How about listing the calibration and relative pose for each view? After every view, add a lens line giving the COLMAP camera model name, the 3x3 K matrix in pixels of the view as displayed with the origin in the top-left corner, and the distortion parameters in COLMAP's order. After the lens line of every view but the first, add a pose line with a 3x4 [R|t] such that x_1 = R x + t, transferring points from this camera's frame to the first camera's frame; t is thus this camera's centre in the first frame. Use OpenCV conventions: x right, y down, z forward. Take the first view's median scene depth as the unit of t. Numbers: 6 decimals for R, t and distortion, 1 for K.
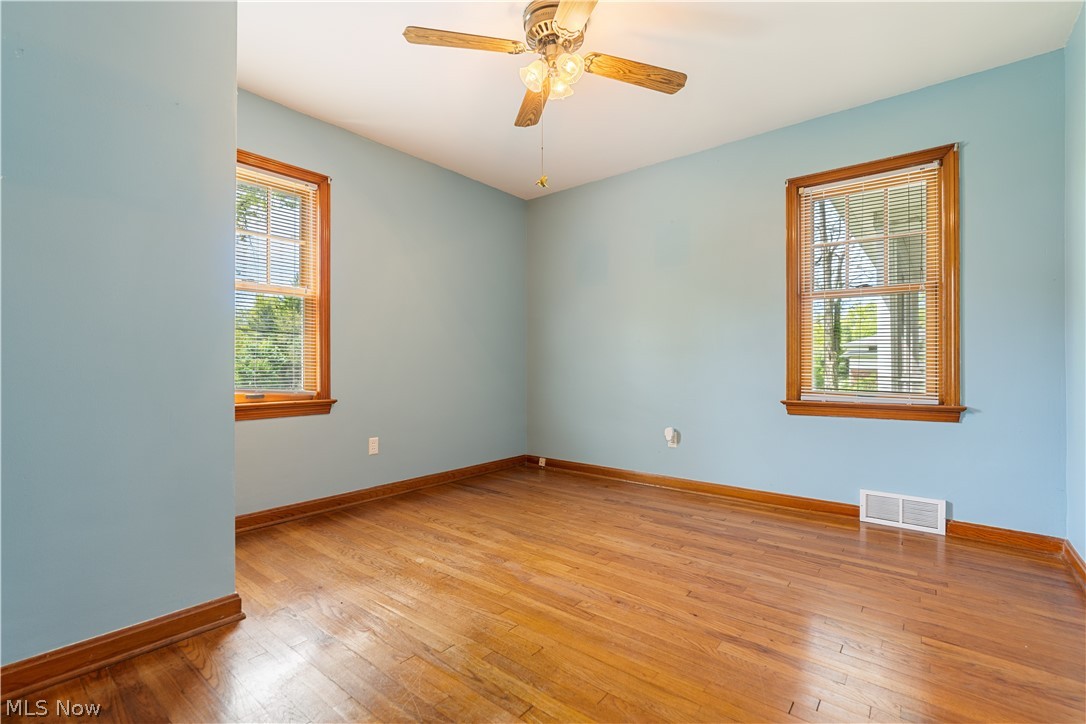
lens RADIAL K [[489.7, 0, 544.5], [0, 489.7, 366.4], [0, 0, 1]] dist [-0.005436, 0.001293]
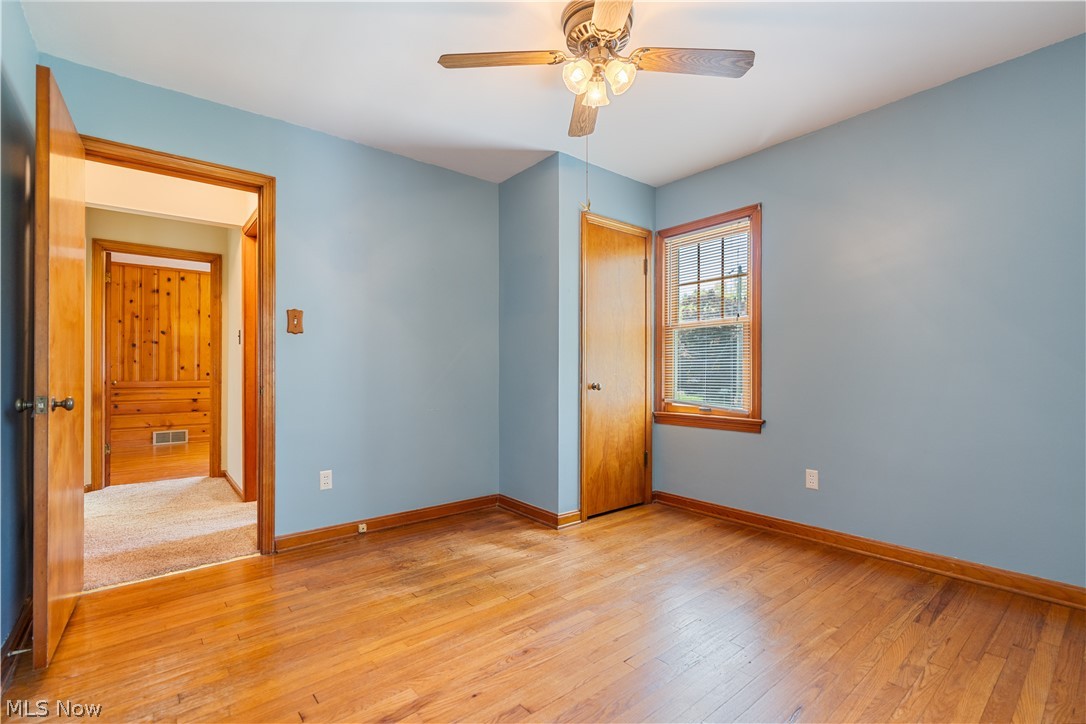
lens RADIAL K [[489.7, 0, 540.7], [0, 489.7, 367.7], [0, 0, 1]] dist [-0.005436, 0.001293]
pose [[-0.206582, -0.007131, -0.978403, 0.712248], [0.001706, 0.999969, -0.007648, -0.037126], [0.978428, -0.003249, -0.206563, 0.817900]]
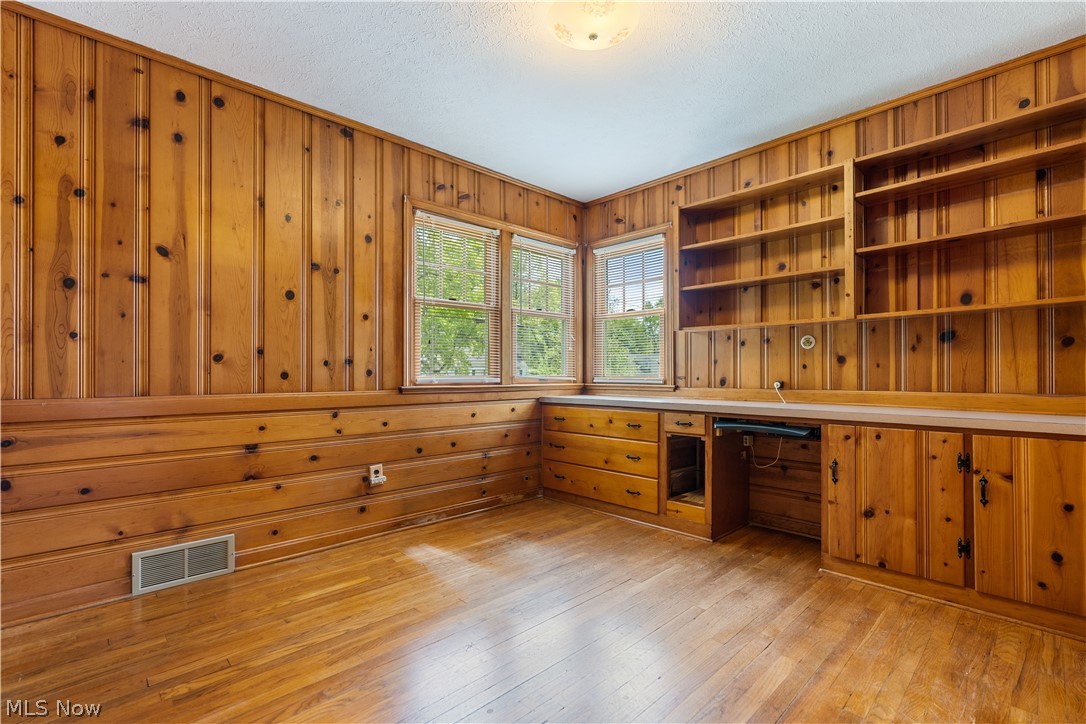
lens RADIAL K [[489.7, 0, 544.4], [0, 489.7, 368.6], [0, 0, 1]] dist [-0.005436, 0.001293]
pose [[-0.132303, -0.004077, -0.991201, 0.433634], [0.000660, 0.999991, -0.004202, -0.036601], [0.991209, -0.001210, -0.132299, 0.465517]]
